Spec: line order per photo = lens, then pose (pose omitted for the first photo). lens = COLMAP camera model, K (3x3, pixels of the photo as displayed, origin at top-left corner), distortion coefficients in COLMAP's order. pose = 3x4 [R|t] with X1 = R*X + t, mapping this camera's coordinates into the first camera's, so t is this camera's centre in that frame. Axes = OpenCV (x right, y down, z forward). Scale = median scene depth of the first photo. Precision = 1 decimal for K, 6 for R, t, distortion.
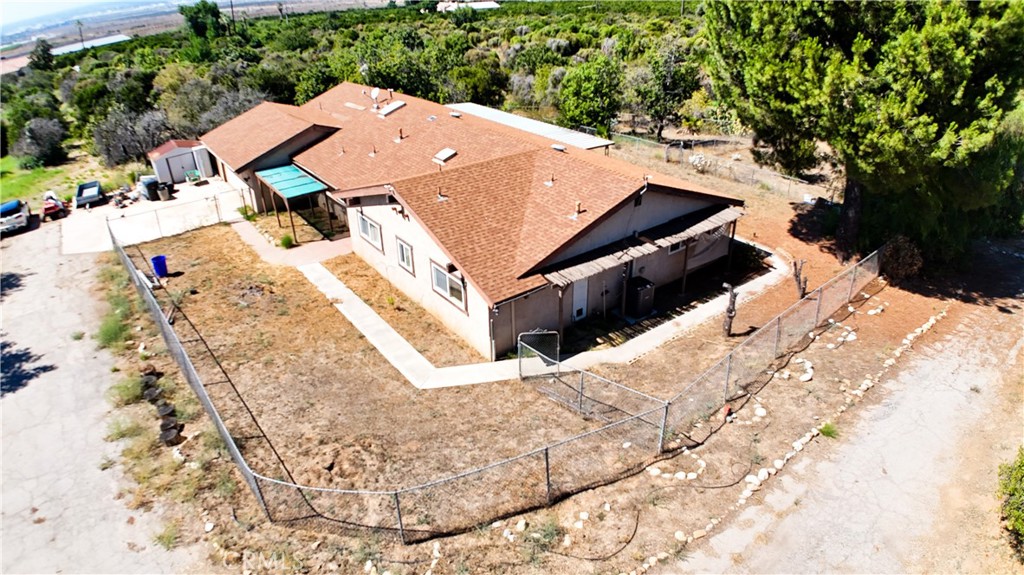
lens RADIAL K [[624.0, 0, 512.0], [0, 624.0, 287.5], [0, 0, 1]] dist [-0.141262, 0.000647]
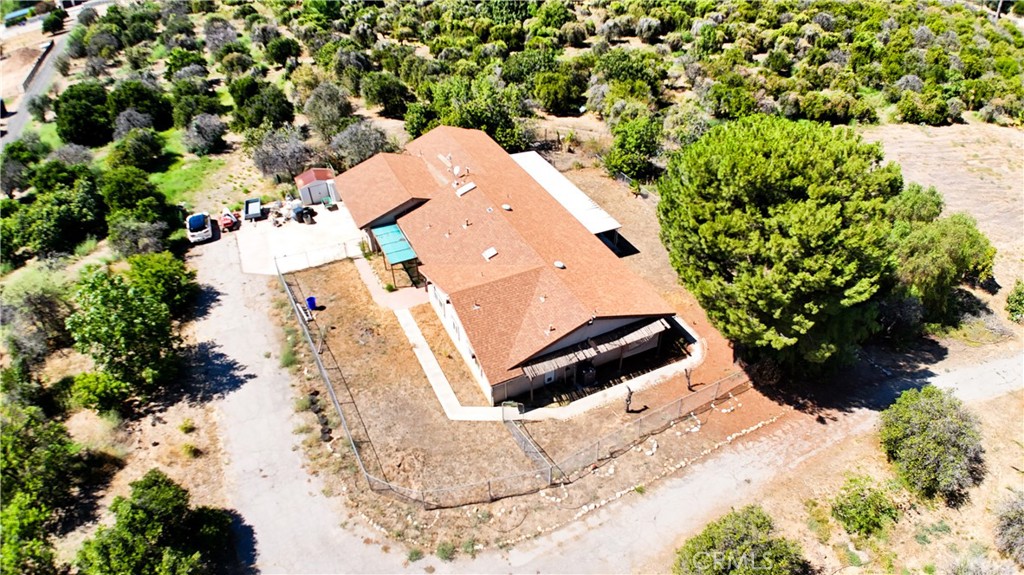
lens RADIAL K [[620.0, 0, 512.0], [0, 620.0, 287.5], [0, 0, 1]] dist [-0.098027, -0.057049]
pose [[0.981346, 0.129248, -0.142321, 0.243455], [-0.102279, 0.977823, 0.182761, -0.570540], [0.162786, -0.164795, 0.972802, -0.717109]]
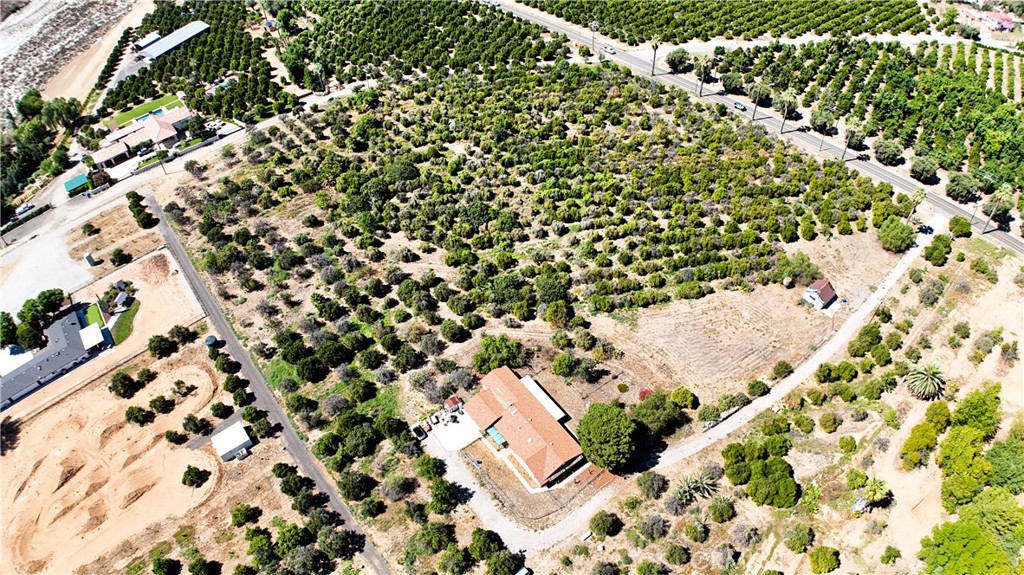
lens RADIAL K [[620.0, 0, 512.0], [0, 620.0, 287.5], [0, 0, 1]] dist [-0.098027, -0.057049]
pose [[0.999973, 0.007157, -0.001381, -0.362325], [-0.006358, 0.949139, 0.314792, -4.255395], [0.003564, -0.314775, 0.949160, -4.924153]]
